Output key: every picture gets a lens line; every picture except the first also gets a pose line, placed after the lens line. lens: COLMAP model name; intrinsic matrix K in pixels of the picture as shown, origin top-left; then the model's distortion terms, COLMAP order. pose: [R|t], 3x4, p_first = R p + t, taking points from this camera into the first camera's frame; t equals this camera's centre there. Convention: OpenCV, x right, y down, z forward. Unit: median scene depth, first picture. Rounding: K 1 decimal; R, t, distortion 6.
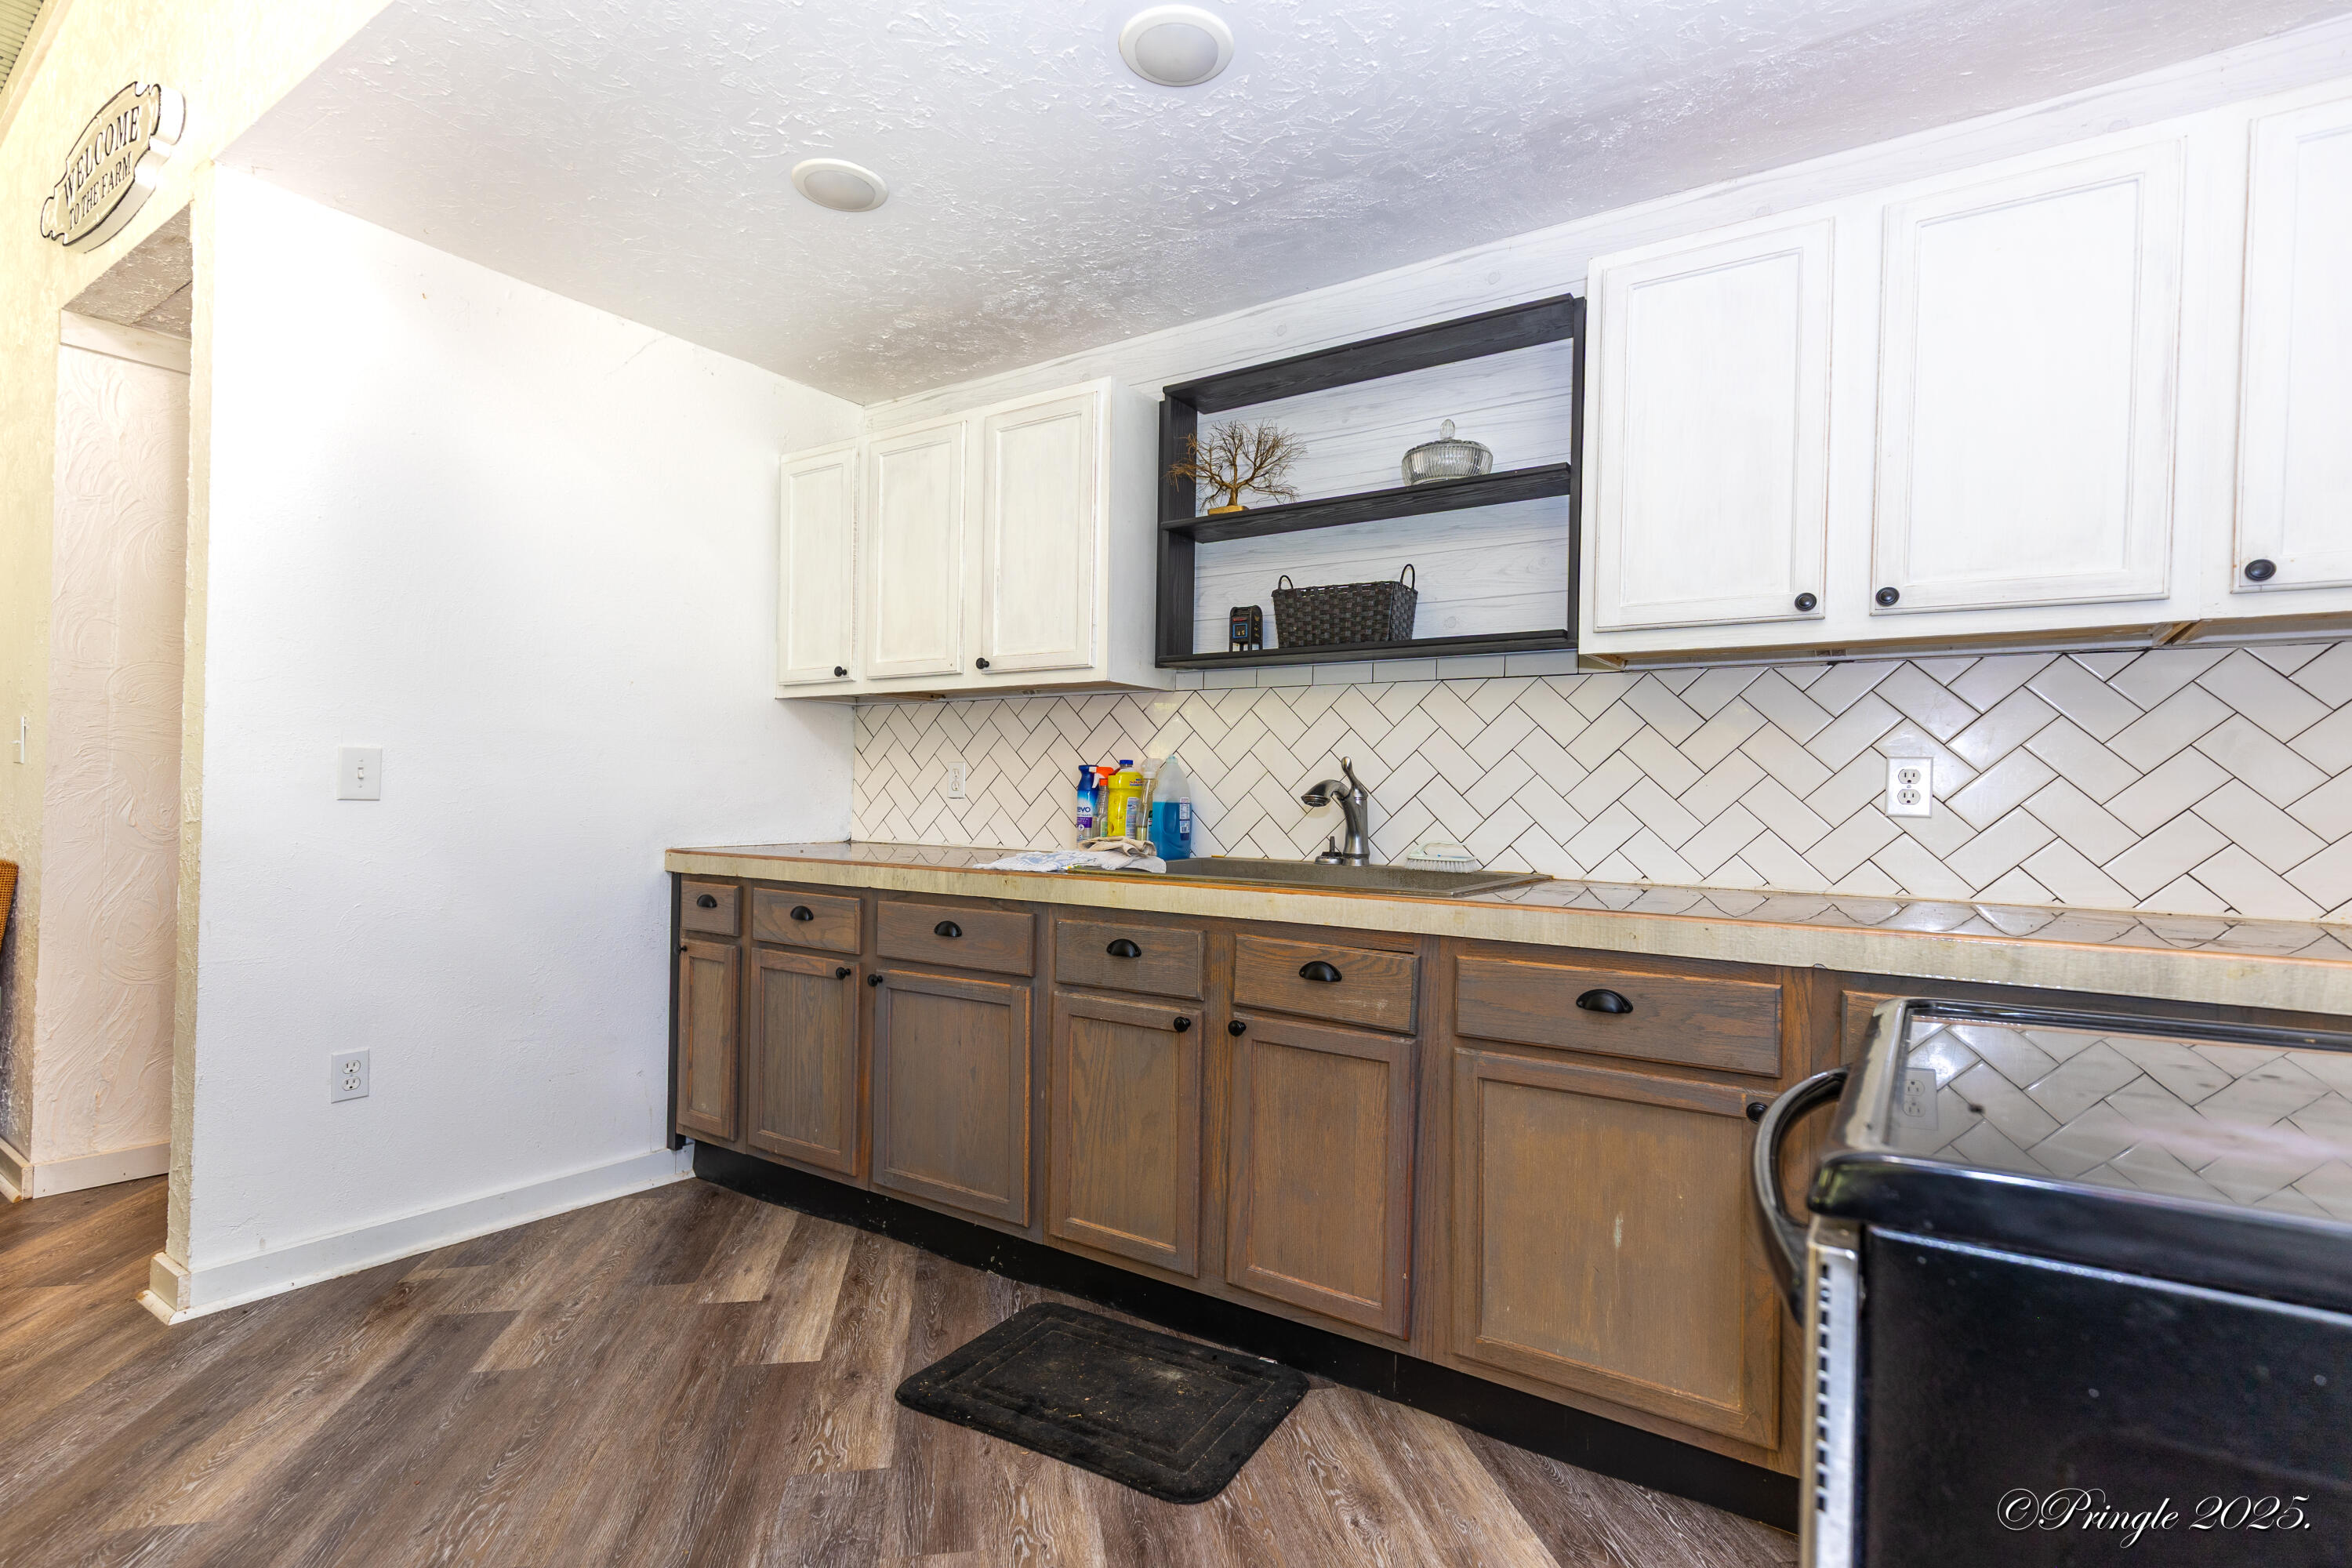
lens RADIAL K [[1128.1, 0, 1178.4], [0, 1128.1, 809.1], [0, 0, 1]] dist [0.014030, 0.000089]
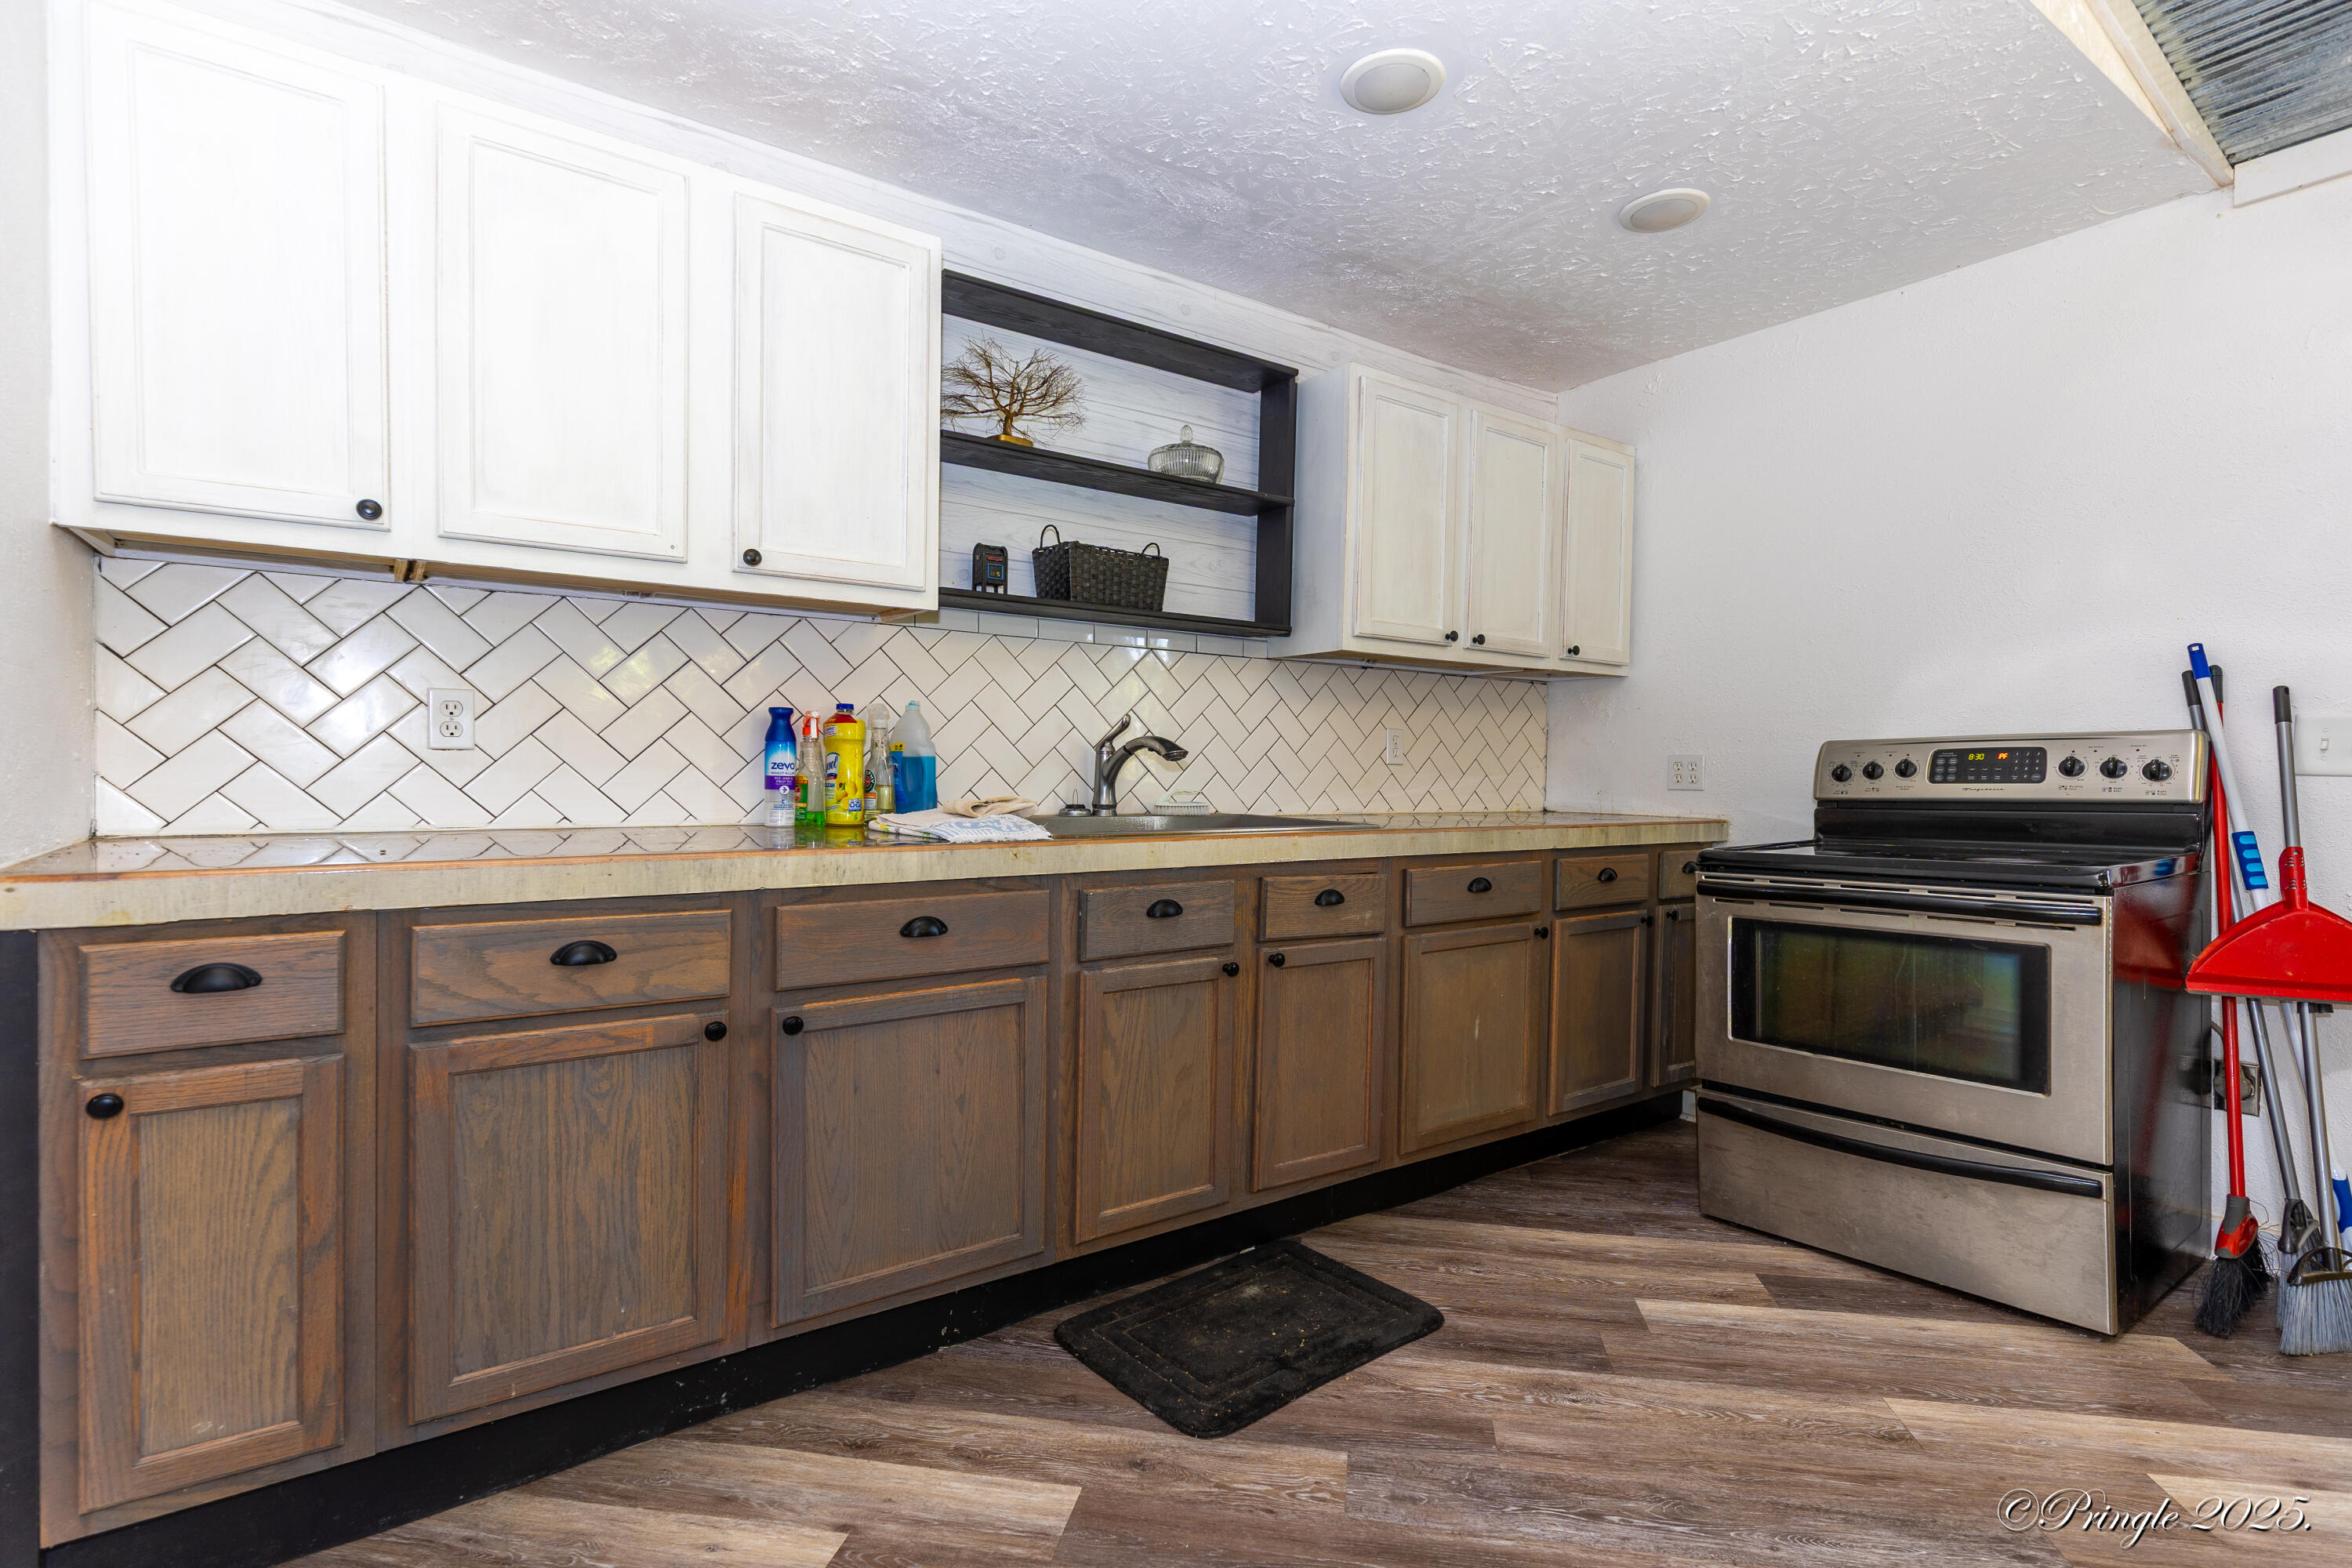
lens RADIAL K [[1163.4, 0, 1172.9], [0, 1163.4, 788.6], [0, 0, 1]] dist [0.017421, -0.000287]
pose [[0.344428, -0.036375, 0.938108, -0.914458], [-0.005520, 0.999153, 0.040769, -0.020207], [-0.938796, -0.019220, 0.343936, 0.602518]]
